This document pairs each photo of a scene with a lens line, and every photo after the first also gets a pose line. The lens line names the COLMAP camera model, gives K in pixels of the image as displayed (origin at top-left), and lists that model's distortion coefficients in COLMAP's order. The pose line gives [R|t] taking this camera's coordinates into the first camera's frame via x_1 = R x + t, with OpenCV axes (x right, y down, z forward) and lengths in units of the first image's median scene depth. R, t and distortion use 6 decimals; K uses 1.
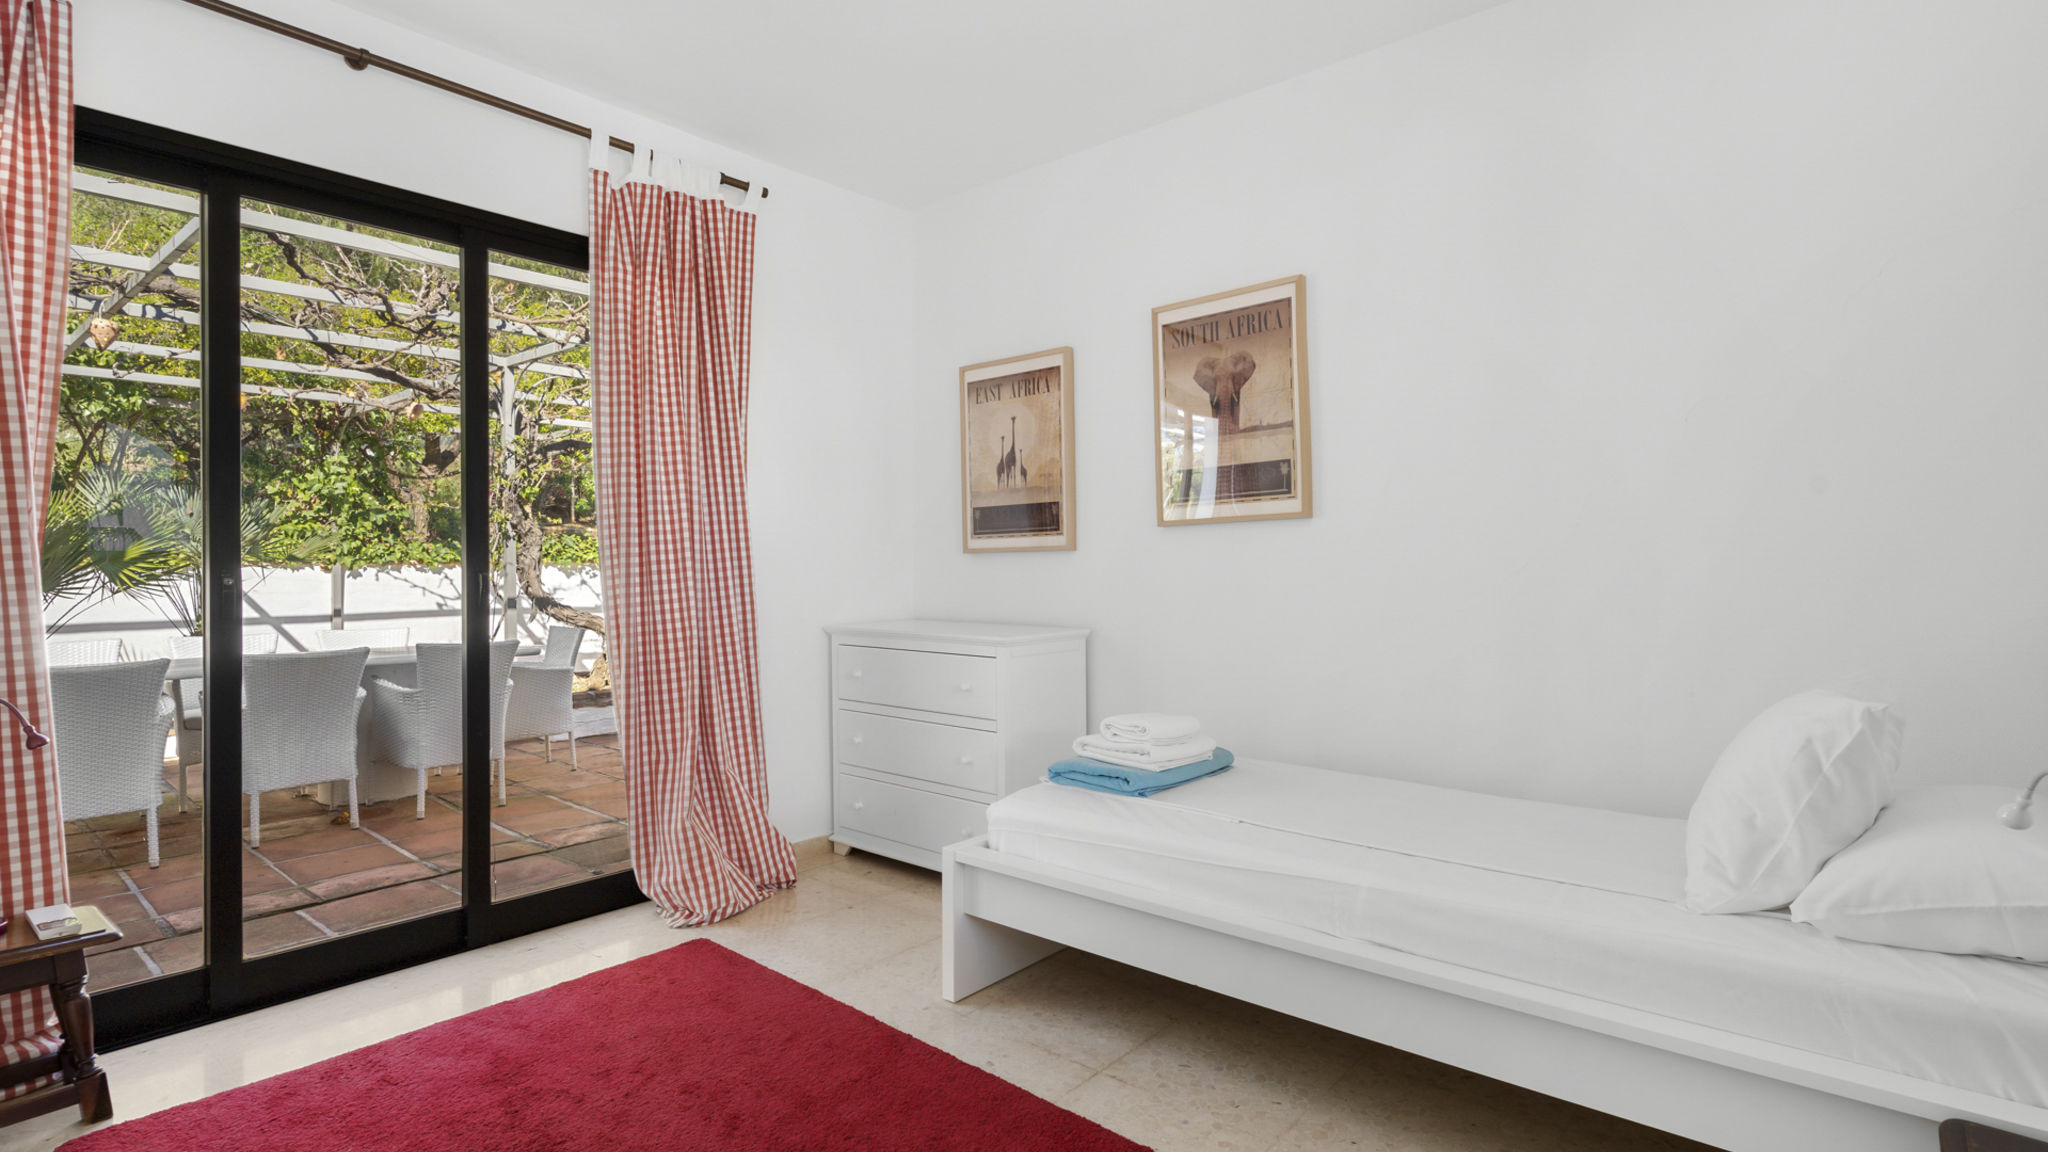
lens RADIAL K [[985.9, 0, 1039.1], [0, 985.9, 569.9], [0, 0, 1]] dist [0.003832, -0.000349]
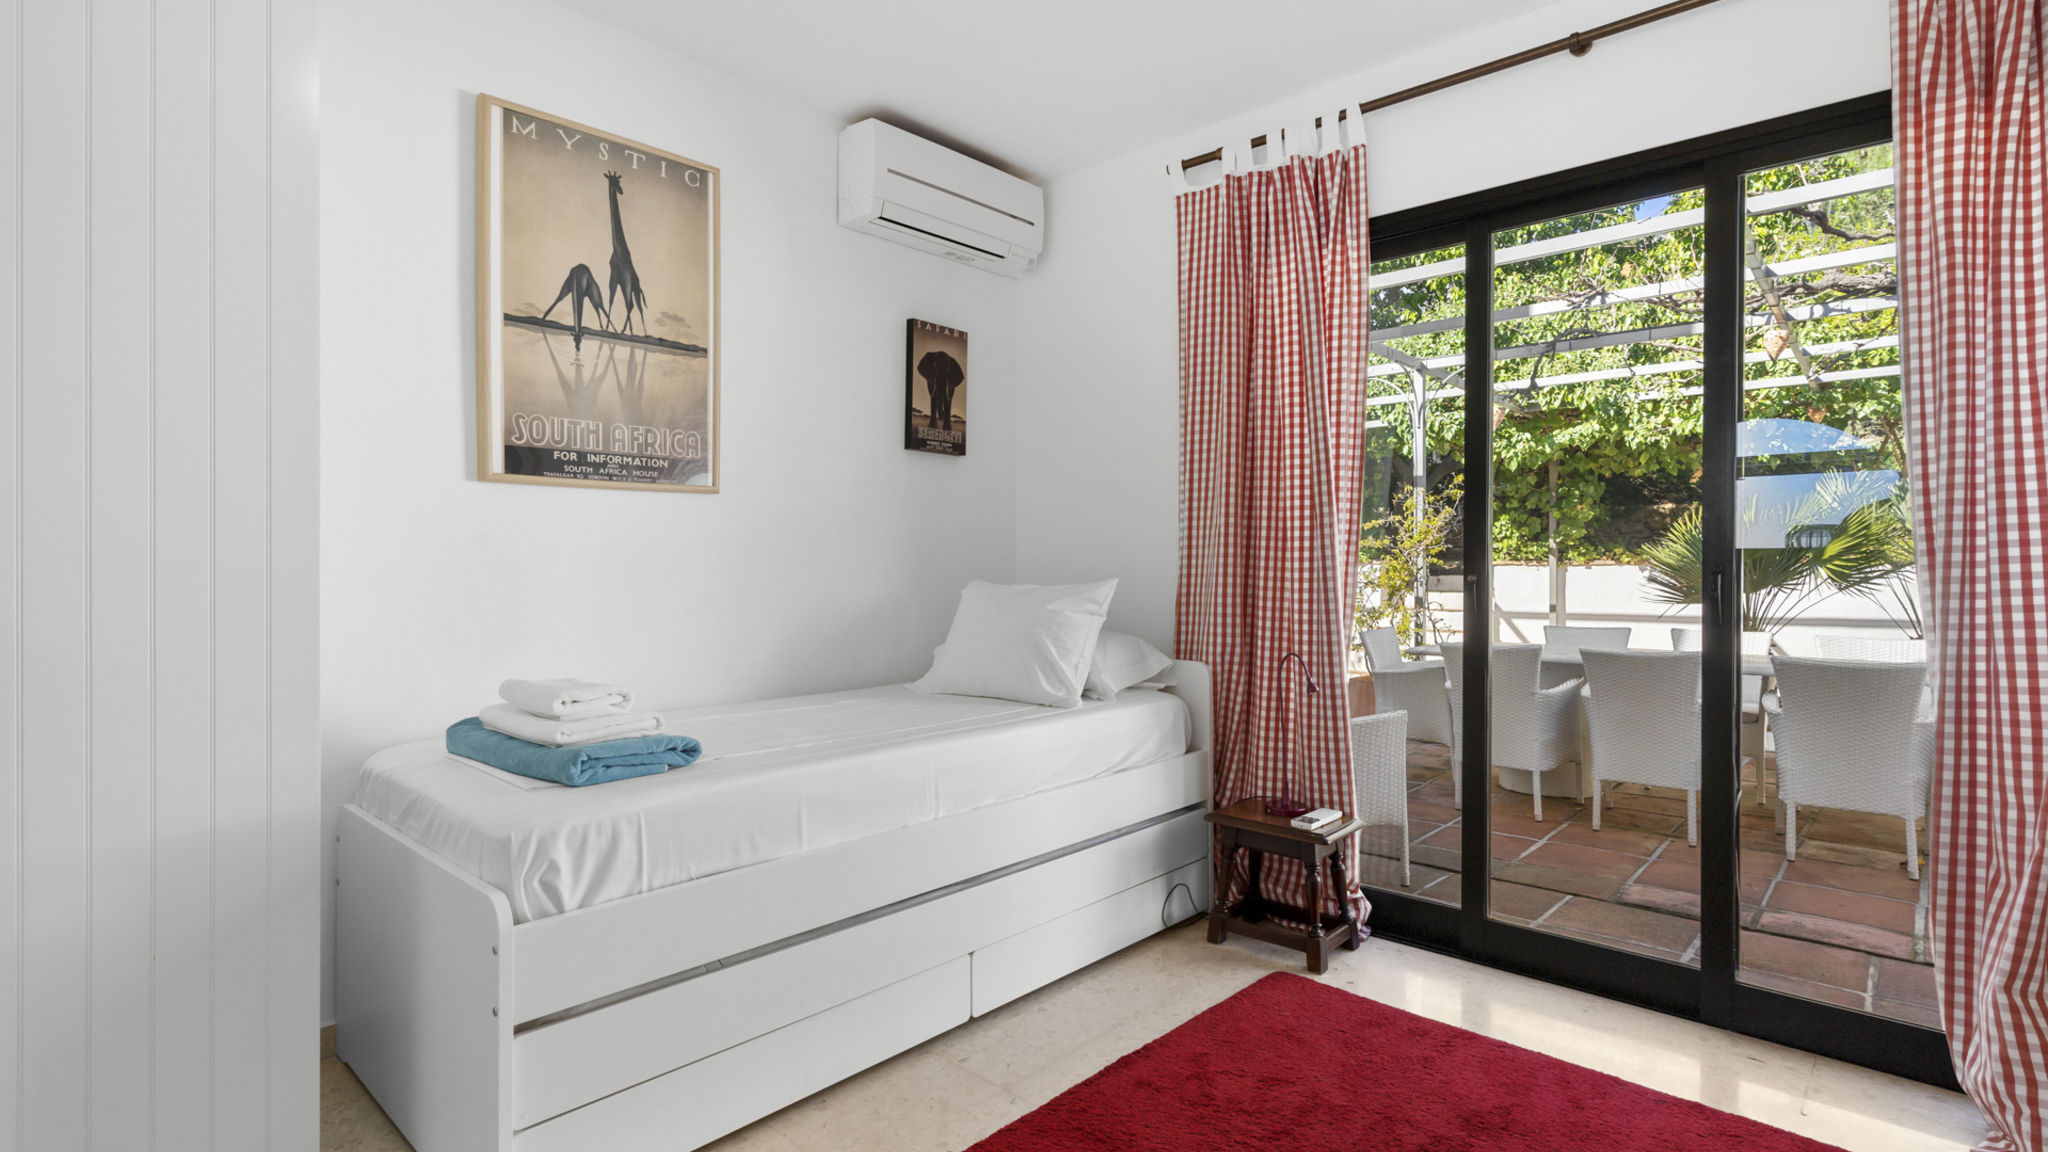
lens RADIAL K [[985.9, 0, 1019.3], [0, 985.9, 569.5], [0, 0, 1]] dist [0.003832, -0.000349]
pose [[-0.059942, 0.007384, -0.998175, 0.275095], [-0.004507, 0.999960, 0.007668, -0.003563], [0.998192, 0.004959, -0.059906, 0.439155]]
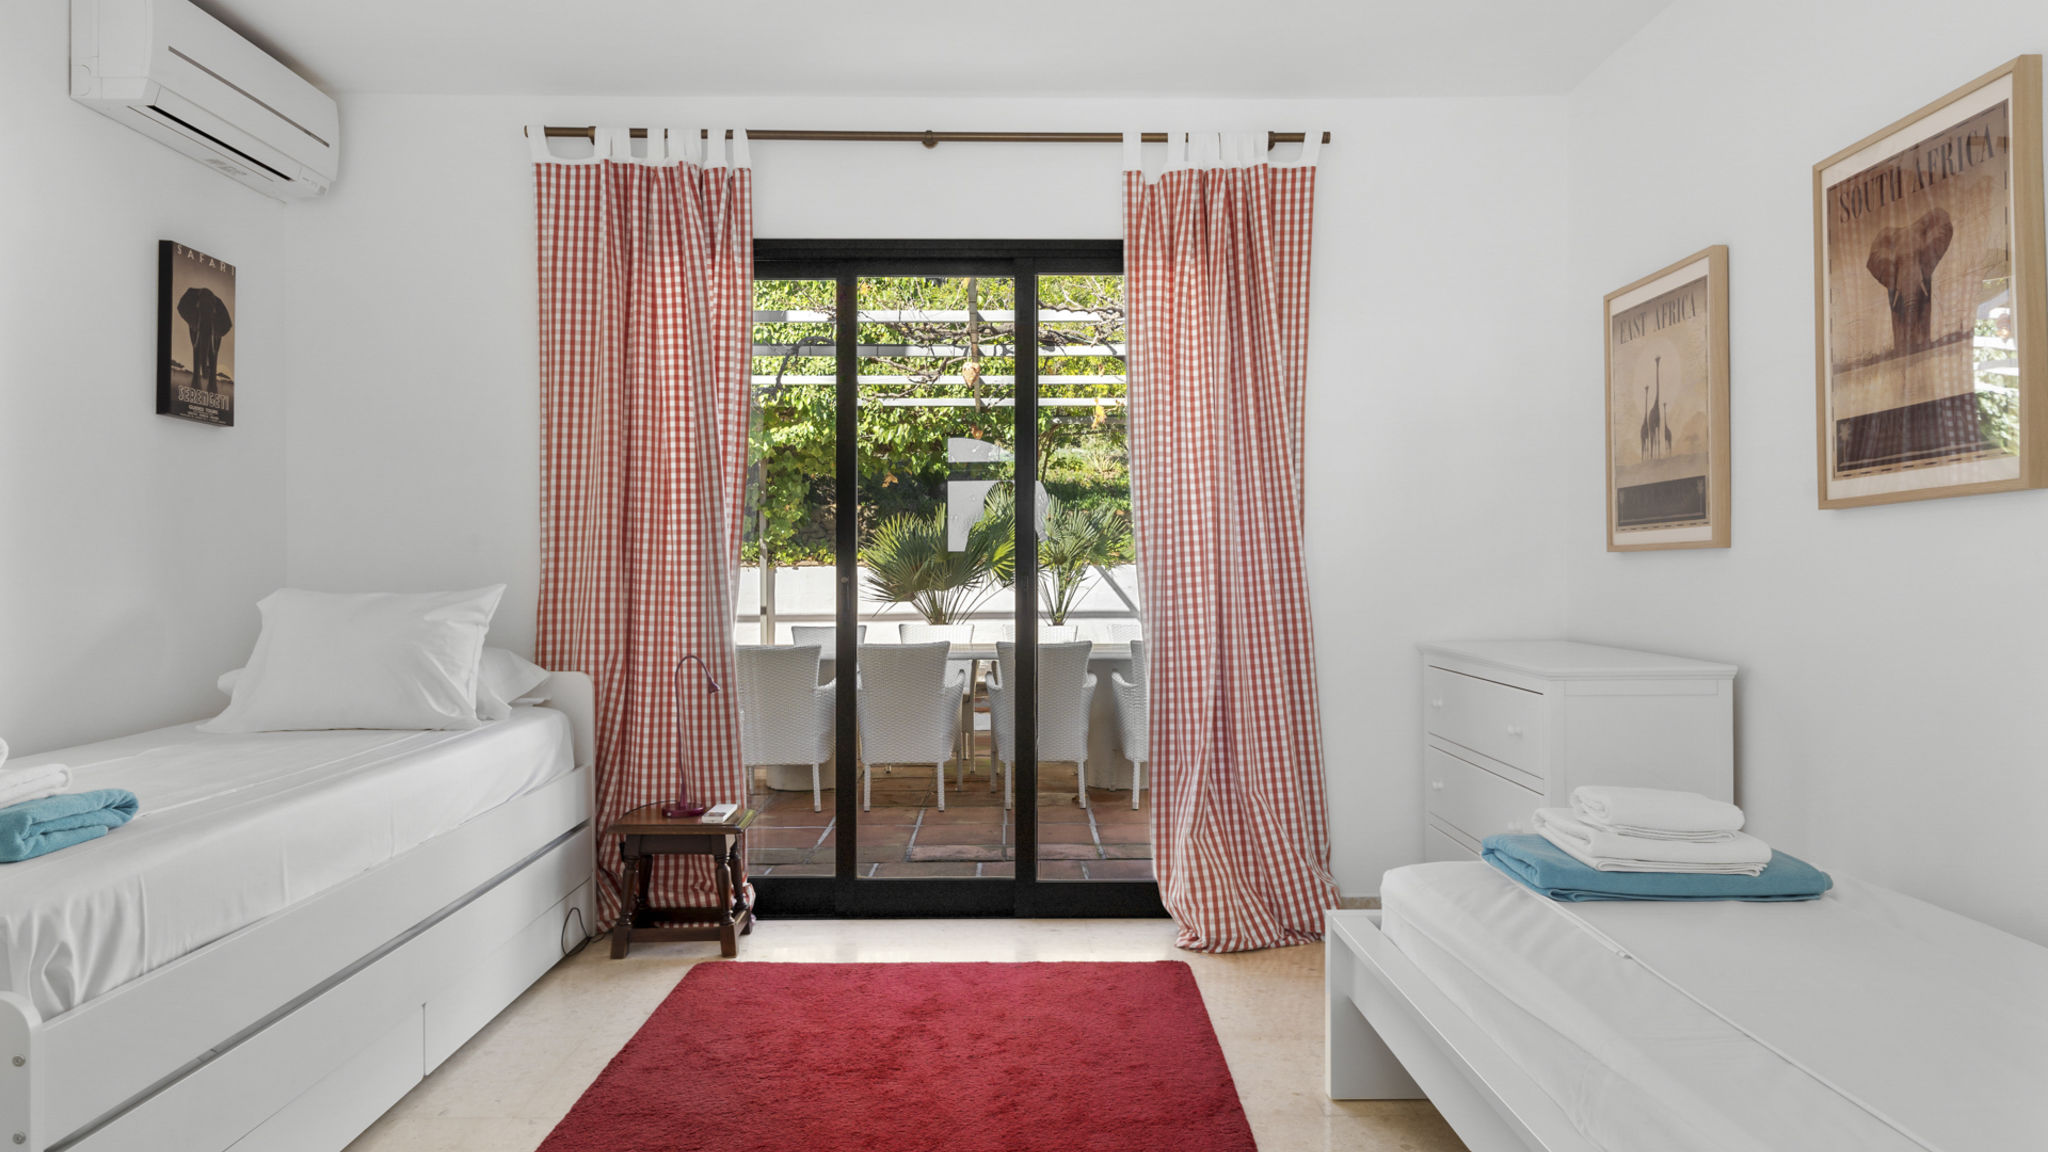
lens RADIAL K [[1236.1, 0, 1024.6], [0, 1236.1, 573.9], [0, 0, 1]] dist [-0.005281, 0.000250]
pose [[0.648538, 0.008083, -0.761139, 0.440530], [-0.004543, 0.999967, 0.006749, -0.006236], [0.761168, -0.000919, 0.648554, 0.110667]]
